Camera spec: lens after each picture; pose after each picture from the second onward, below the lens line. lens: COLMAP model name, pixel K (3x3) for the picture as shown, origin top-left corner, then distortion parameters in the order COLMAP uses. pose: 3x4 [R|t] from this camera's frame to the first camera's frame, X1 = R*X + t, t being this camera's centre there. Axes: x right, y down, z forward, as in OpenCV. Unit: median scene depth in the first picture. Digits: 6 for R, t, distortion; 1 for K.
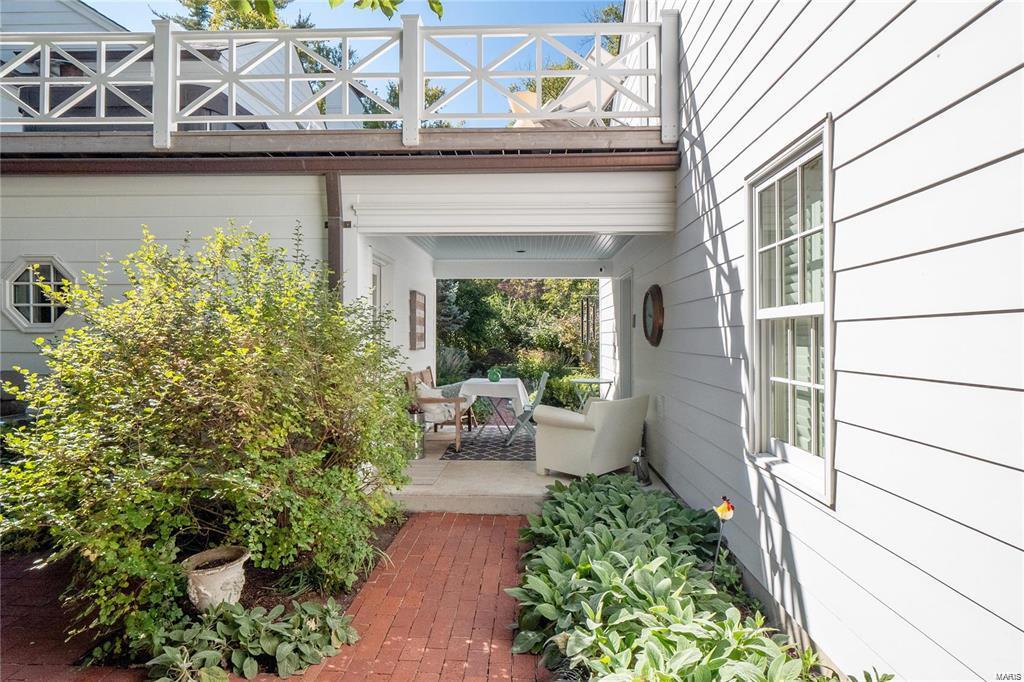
lens RADIAL K [[573.2, 0, 511.3], [0, 573.2, 320.8], [0, 0, 1]] dist [-0.002404, -0.001375]
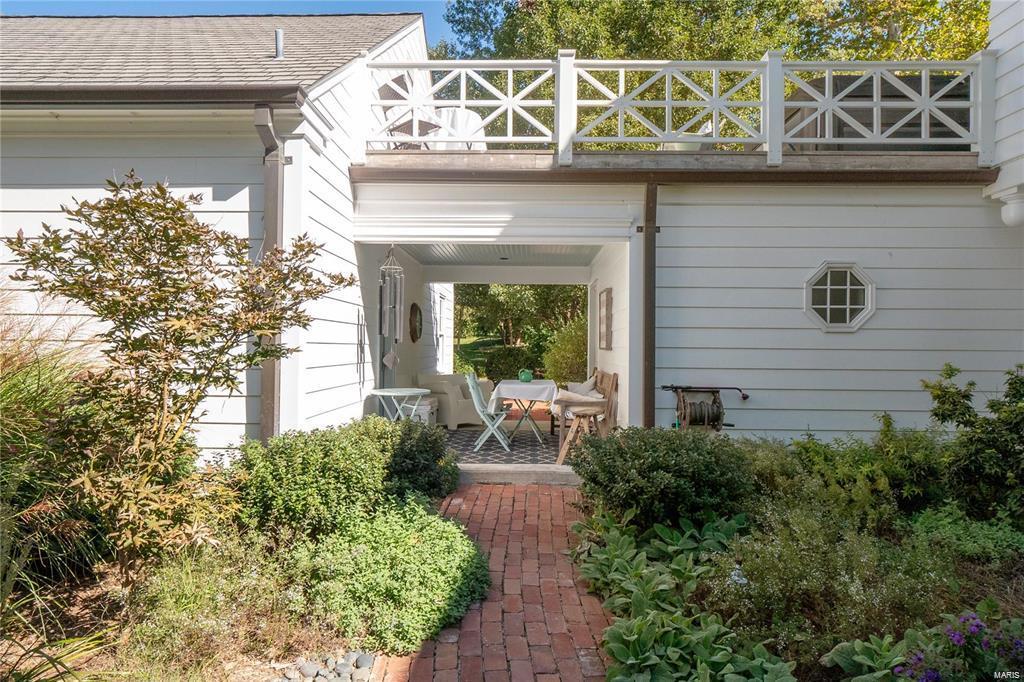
lens RADIAL K [[573.2, 0, 511.3], [0, 573.2, 320.8], [0, 0, 1]] dist [-0.002404, -0.001375]
pose [[0.999922, 0.010519, 0.006676, -1.529512], [-0.010274, 0.999310, -0.035688, 0.046633], [-0.007047, 0.035617, 0.999341, -0.090110]]
